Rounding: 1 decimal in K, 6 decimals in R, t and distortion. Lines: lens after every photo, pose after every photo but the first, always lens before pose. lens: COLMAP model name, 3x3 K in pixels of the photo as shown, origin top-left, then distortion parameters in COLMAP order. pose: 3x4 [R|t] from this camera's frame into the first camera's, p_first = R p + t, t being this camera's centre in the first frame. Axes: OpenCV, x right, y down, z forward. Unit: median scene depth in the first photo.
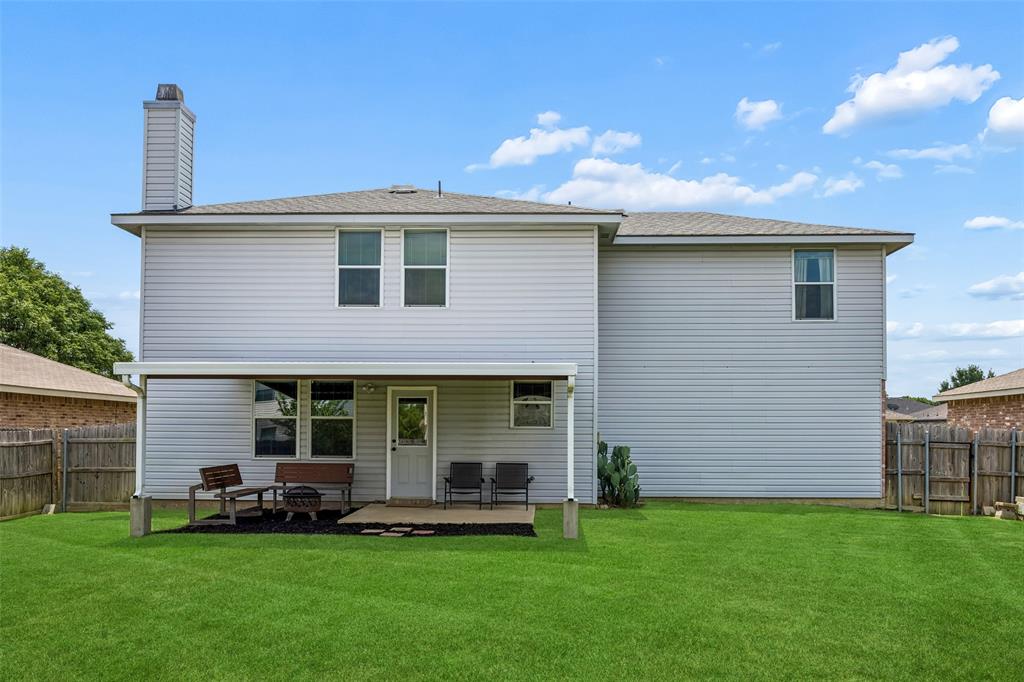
lens RADIAL K [[813.5, 0, 512.0], [0, 813.5, 341.0], [0, 0, 1]] dist [-0.002978, -0.001751]
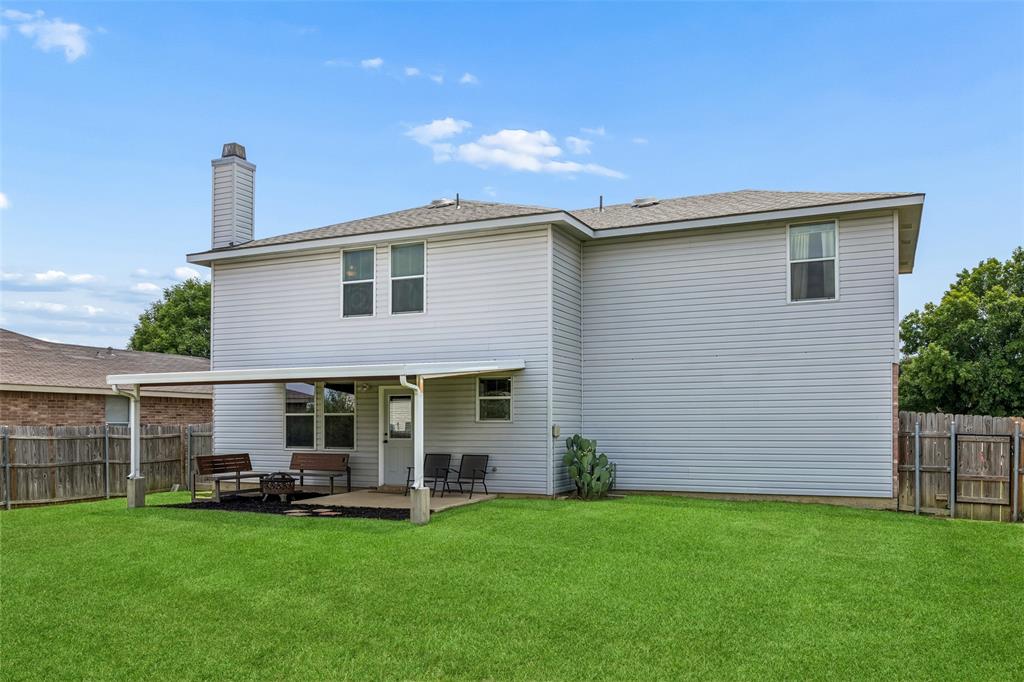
lens RADIAL K [[813.5, 0, 512.0], [0, 813.5, 341.0], [0, 0, 1]] dist [-0.002978, -0.001751]
pose [[0.920149, -0.046225, -0.388831, 0.447937], [0.050119, 0.998743, -0.000129, 0.002827], [0.388348, -0.019369, 0.921309, 0.032772]]
